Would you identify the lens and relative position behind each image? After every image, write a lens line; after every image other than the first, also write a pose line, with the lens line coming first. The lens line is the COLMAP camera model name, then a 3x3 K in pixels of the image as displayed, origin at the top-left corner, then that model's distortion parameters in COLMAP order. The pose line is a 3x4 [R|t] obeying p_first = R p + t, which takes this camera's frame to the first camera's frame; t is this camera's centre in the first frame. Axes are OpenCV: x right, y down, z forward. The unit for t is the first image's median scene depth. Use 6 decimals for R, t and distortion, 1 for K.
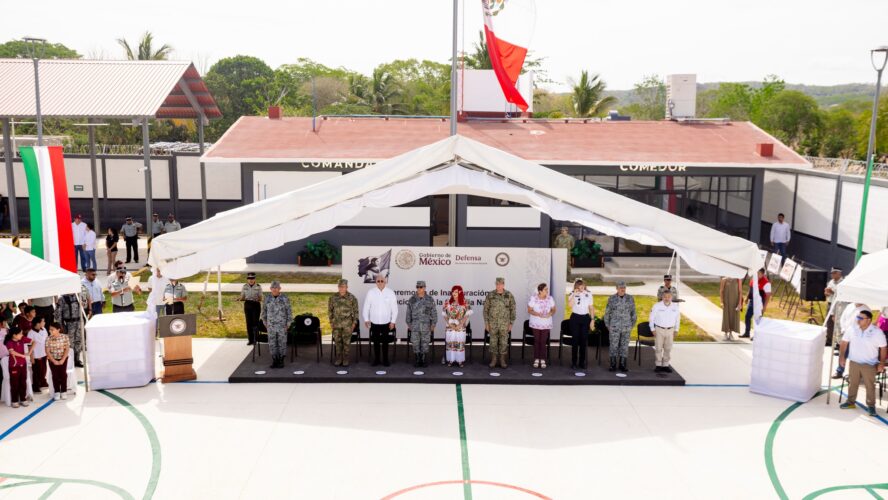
lens RADIAL K [[699.2, 0, 444.1], [0, 699.2, 251.5], [0, 0, 1]] dist [0.000004, -0.000958]
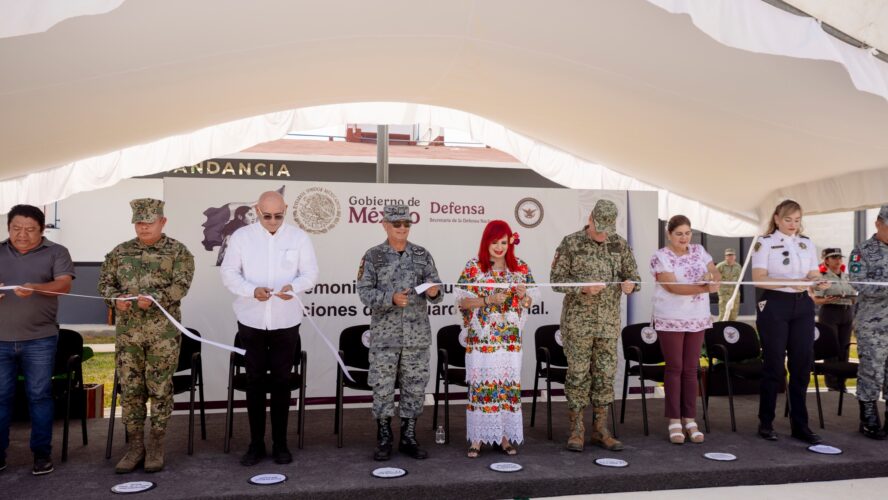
lens RADIAL K [[699.2, 0, 442.1], [0, 699.2, 246.6], [0, 0, 1]] dist [0.000004, -0.000958]
pose [[0.980033, 0.002604, 0.198815, -0.073147], [0.028233, 0.987960, -0.152111, 0.114277], [-0.196818, 0.154687, 0.968161, 0.632947]]
